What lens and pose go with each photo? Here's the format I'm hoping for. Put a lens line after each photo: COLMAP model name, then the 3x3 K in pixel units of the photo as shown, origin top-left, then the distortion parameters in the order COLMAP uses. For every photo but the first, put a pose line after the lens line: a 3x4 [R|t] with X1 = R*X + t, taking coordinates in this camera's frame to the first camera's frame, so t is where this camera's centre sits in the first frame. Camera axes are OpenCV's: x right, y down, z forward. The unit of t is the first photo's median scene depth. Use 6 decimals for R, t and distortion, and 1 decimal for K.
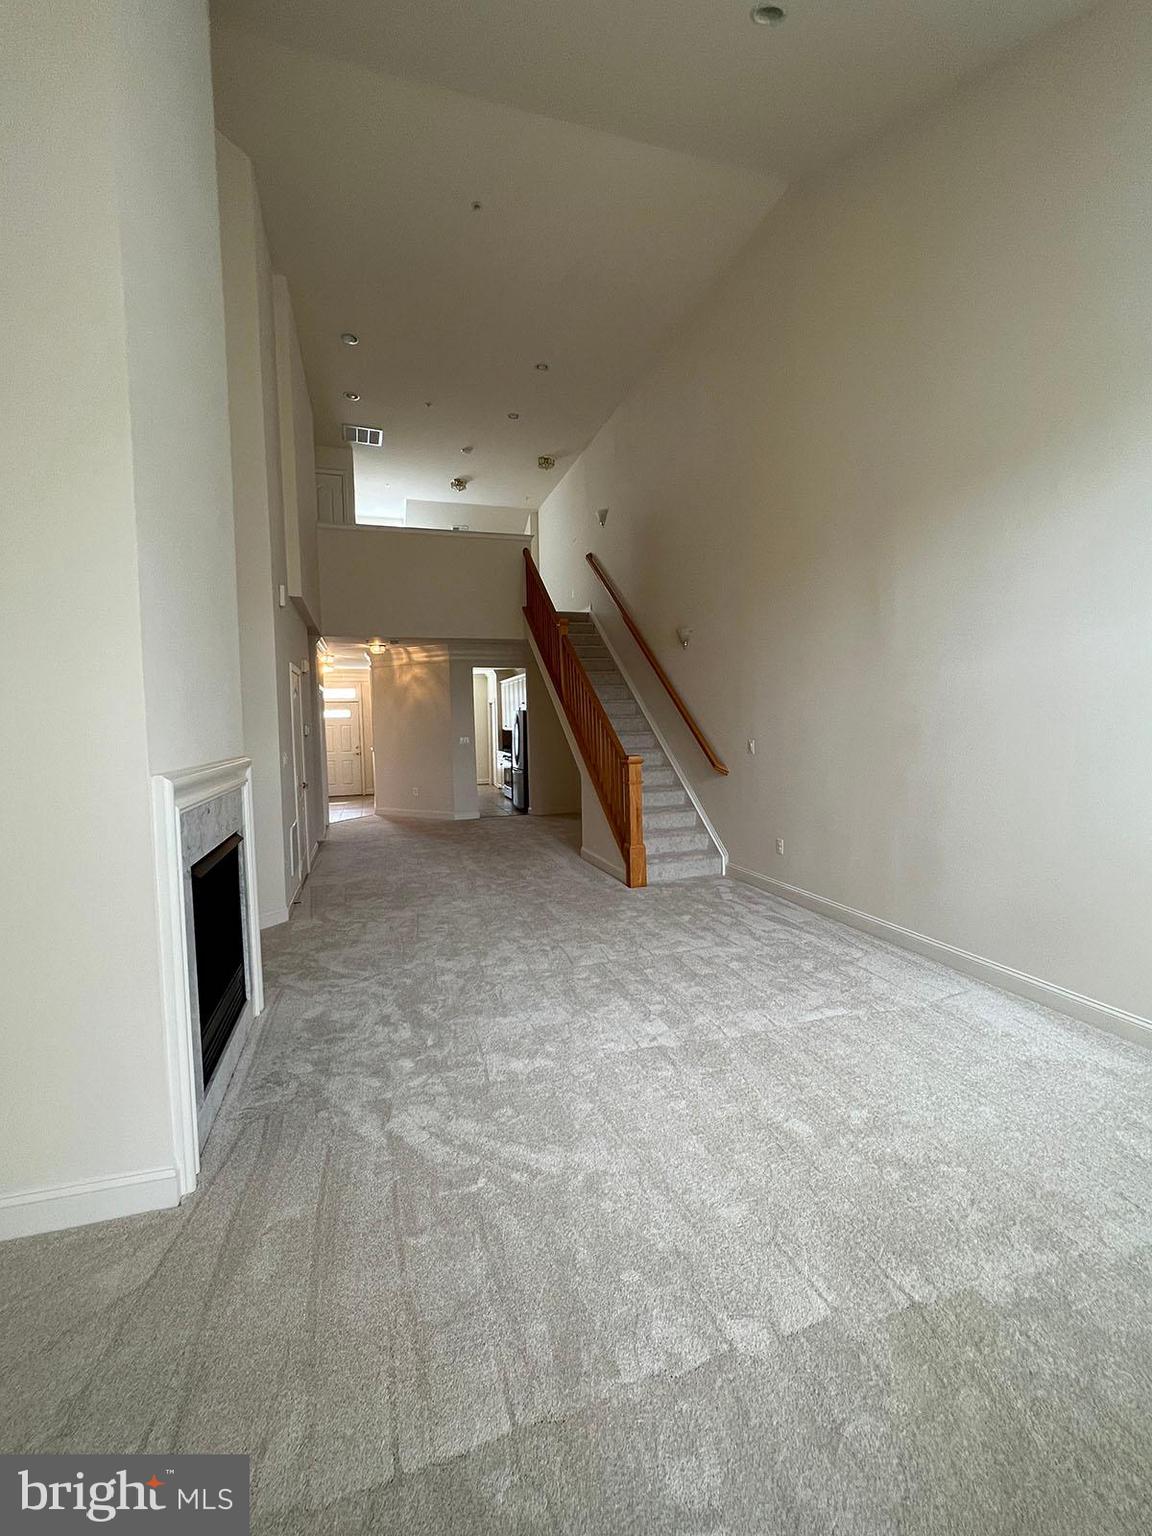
lens RADIAL K [[658.3, 0, 574.5], [0, 658.3, 766.8], [0, 0, 1]] dist [-0.010250, -0.000825]
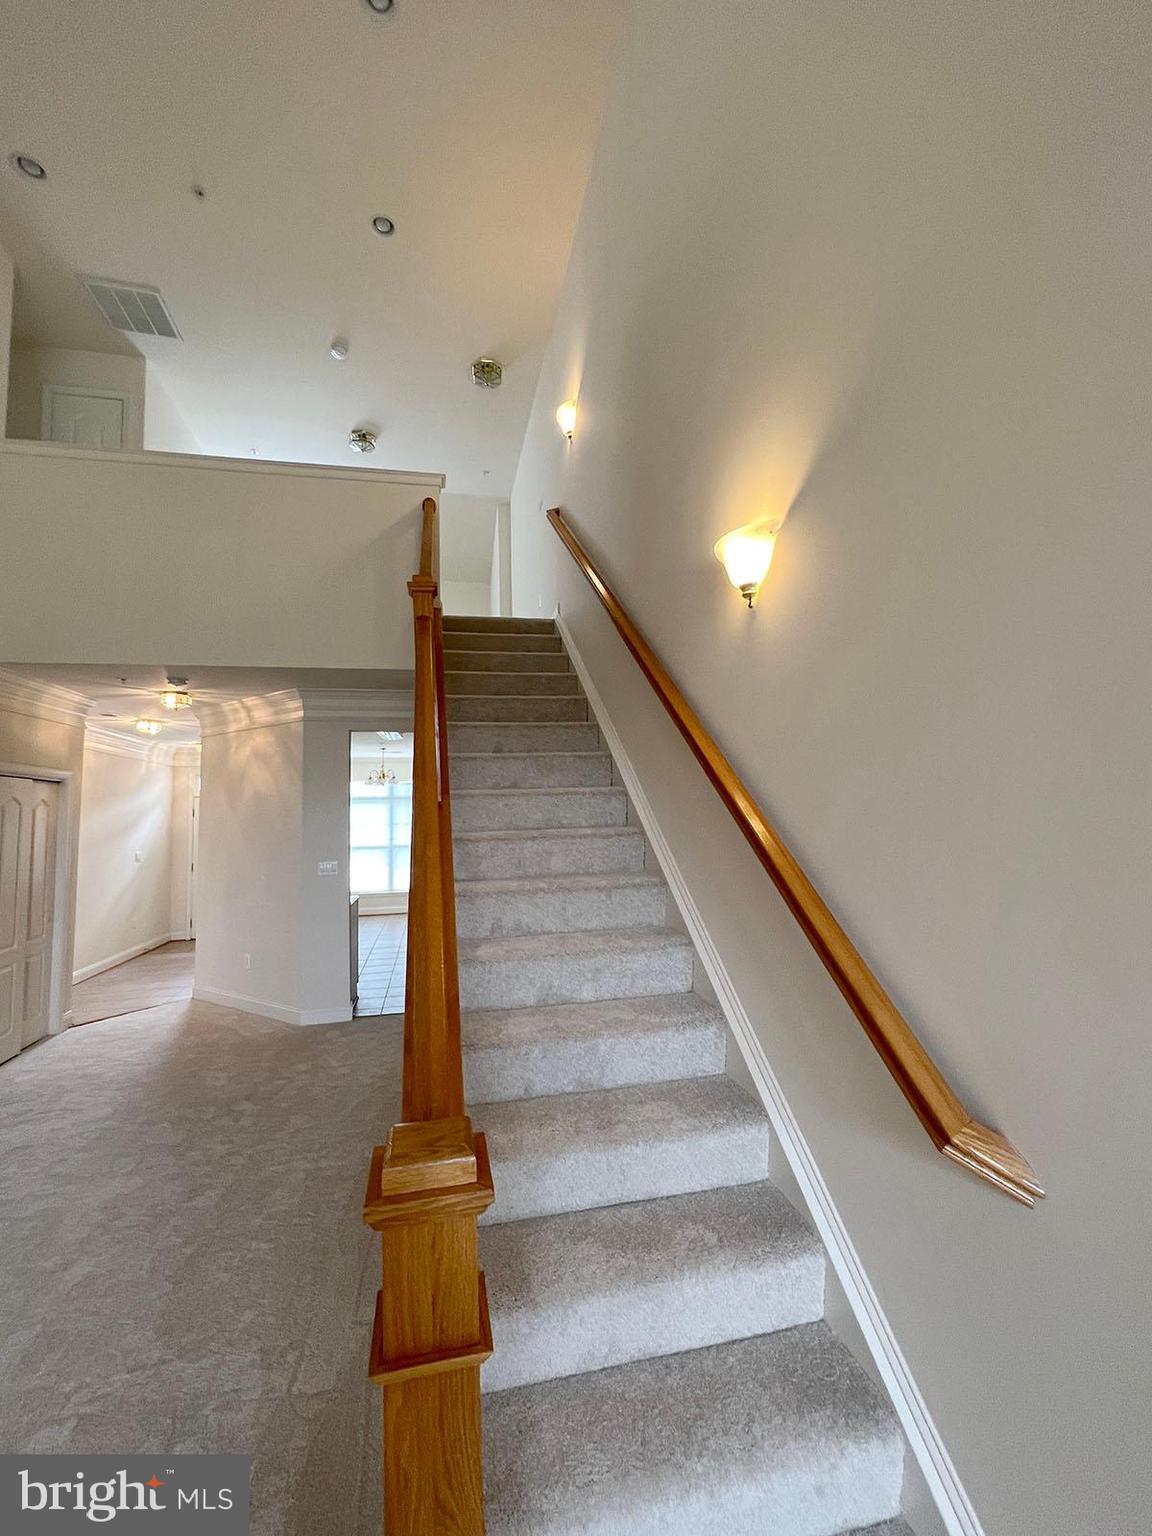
lens RADIAL K [[658.3, 0, 574.5], [0, 658.3, 765.5], [0, 0, 1]] dist [-0.010250, -0.000825]
pose [[0.995285, -0.007082, -0.096734, 0.080675], [-0.007558, 0.988636, -0.150140, -0.043634], [0.096698, 0.150164, 0.983921, 0.488512]]
